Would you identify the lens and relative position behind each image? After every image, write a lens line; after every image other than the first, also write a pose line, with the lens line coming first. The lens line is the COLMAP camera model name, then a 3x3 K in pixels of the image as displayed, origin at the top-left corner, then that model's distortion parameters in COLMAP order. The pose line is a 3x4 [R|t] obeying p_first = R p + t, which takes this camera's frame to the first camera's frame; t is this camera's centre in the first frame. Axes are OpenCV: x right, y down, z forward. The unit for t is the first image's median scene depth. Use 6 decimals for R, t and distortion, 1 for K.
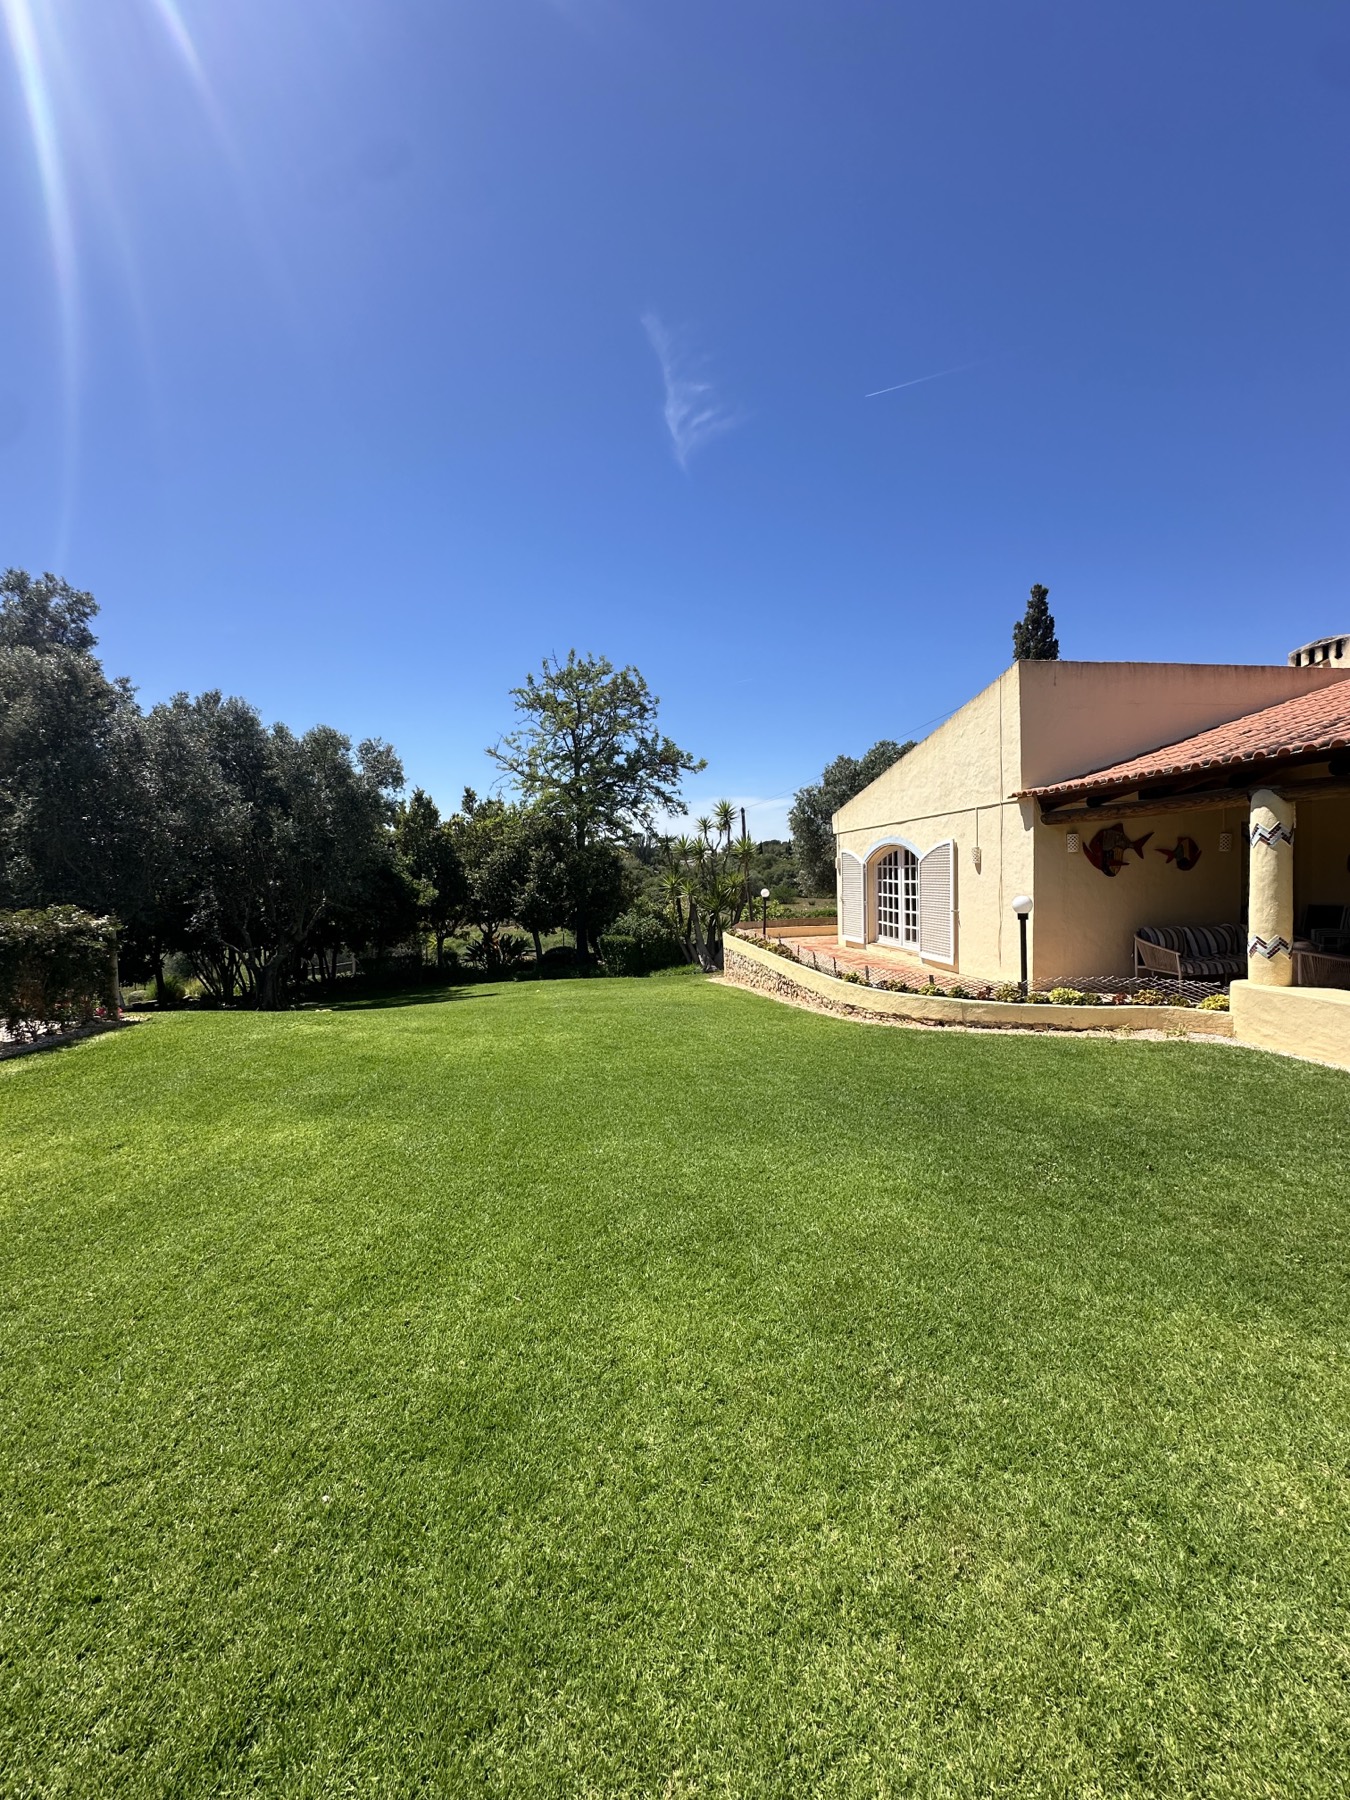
lens RADIAL K [[721.8, 0, 675.0], [0, 721.8, 900.0], [0, 0, 1]] dist [-0.000268, 0.000003]
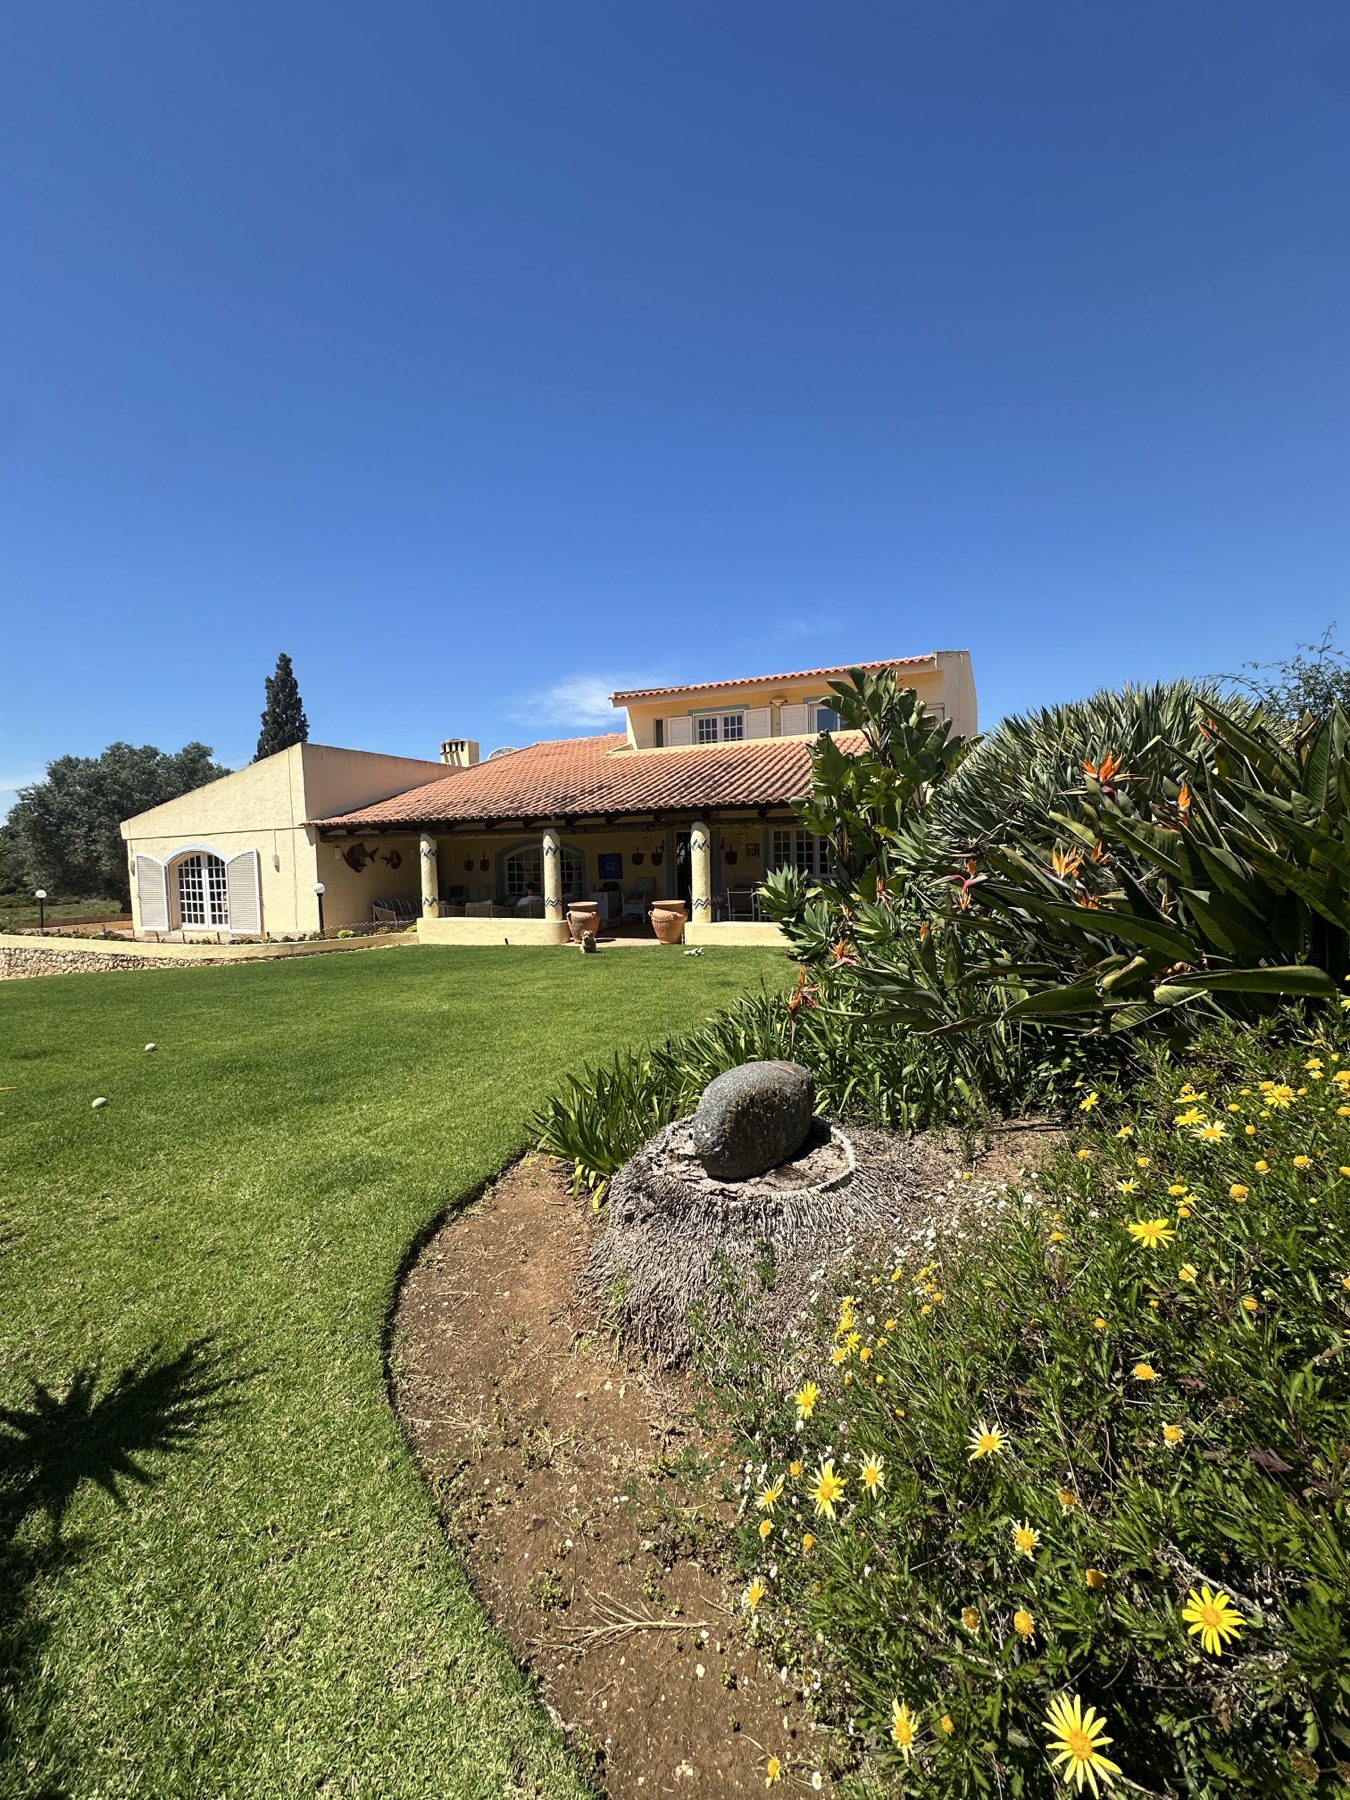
lens RADIAL K [[721.8, 0, 675.0], [0, 721.8, 900.0], [0, 0, 1]] dist [-0.000268, 0.000003]
pose [[0.549138, -0.043280, 0.834610, -0.473784], [0.043311, 0.998790, 0.023297, 0.028002], [-0.834609, 0.023354, 0.550348, -0.651586]]
